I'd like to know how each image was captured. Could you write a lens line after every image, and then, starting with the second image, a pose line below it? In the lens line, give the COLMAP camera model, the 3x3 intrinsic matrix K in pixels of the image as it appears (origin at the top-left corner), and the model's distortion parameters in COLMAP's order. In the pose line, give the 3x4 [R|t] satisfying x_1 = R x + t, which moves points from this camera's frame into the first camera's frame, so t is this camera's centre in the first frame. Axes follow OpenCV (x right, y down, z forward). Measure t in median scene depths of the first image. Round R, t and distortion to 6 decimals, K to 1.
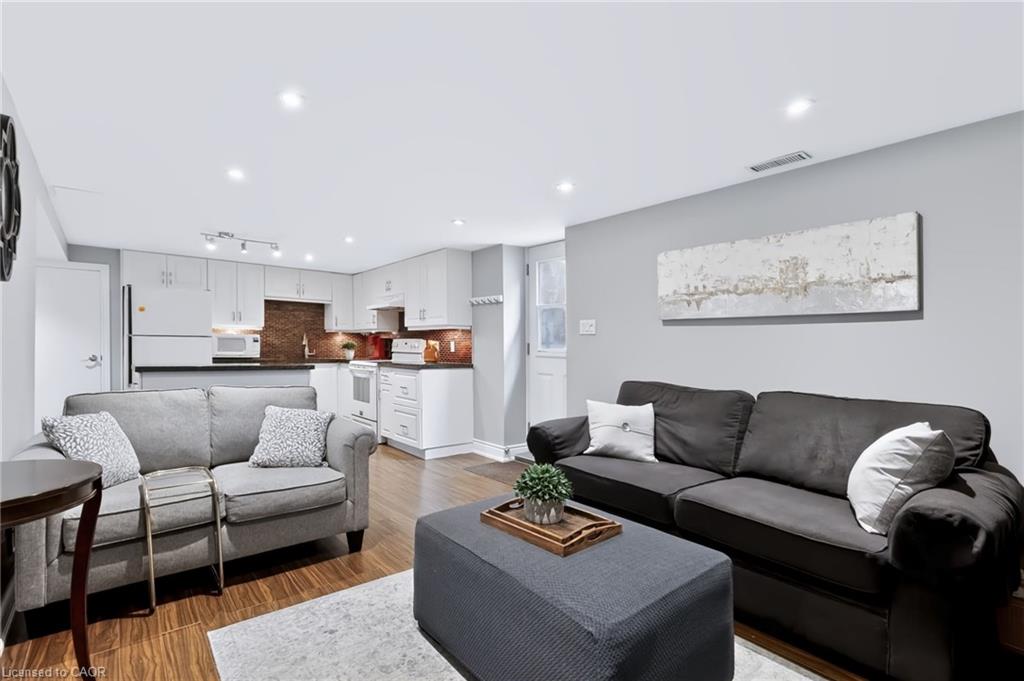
lens RADIAL K [[481.3, 0, 510.2], [0, 481.3, 346.3], [0, 0, 1]] dist [0.007374, 0.001760]
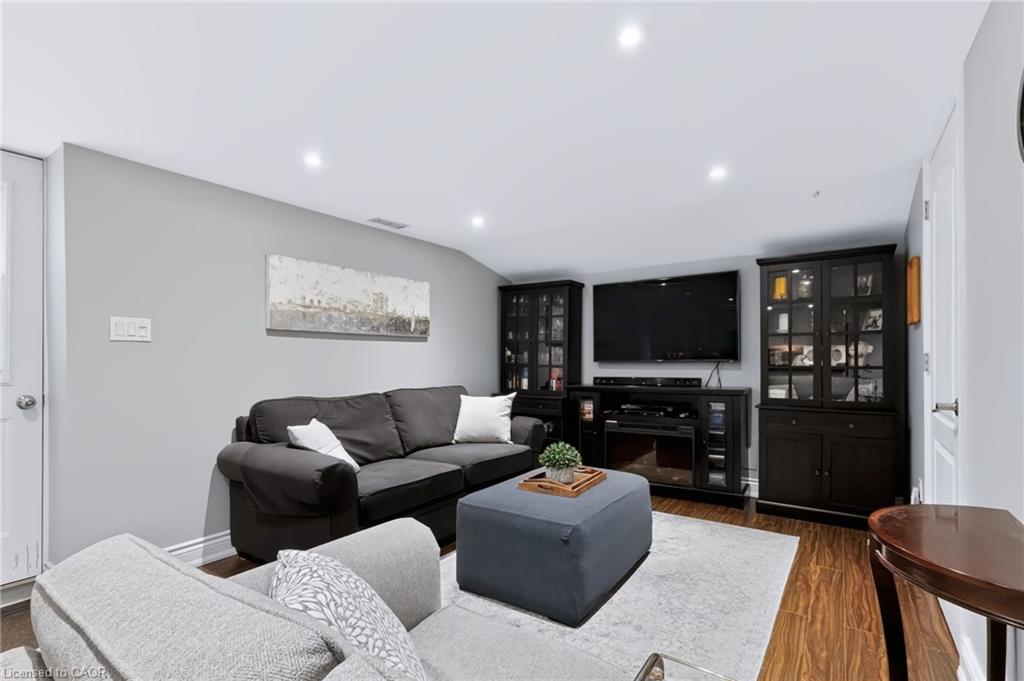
lens RADIAL K [[481.3, 0, 504.8], [0, 481.3, 357.3], [0, 0, 1]] dist [0.007374, 0.001760]
pose [[-0.266406, -0.012220, 0.963783, -0.723872], [-0.000342, 0.999921, 0.012583, -0.015103], [-0.963861, 0.003022, -0.266389, 0.888487]]
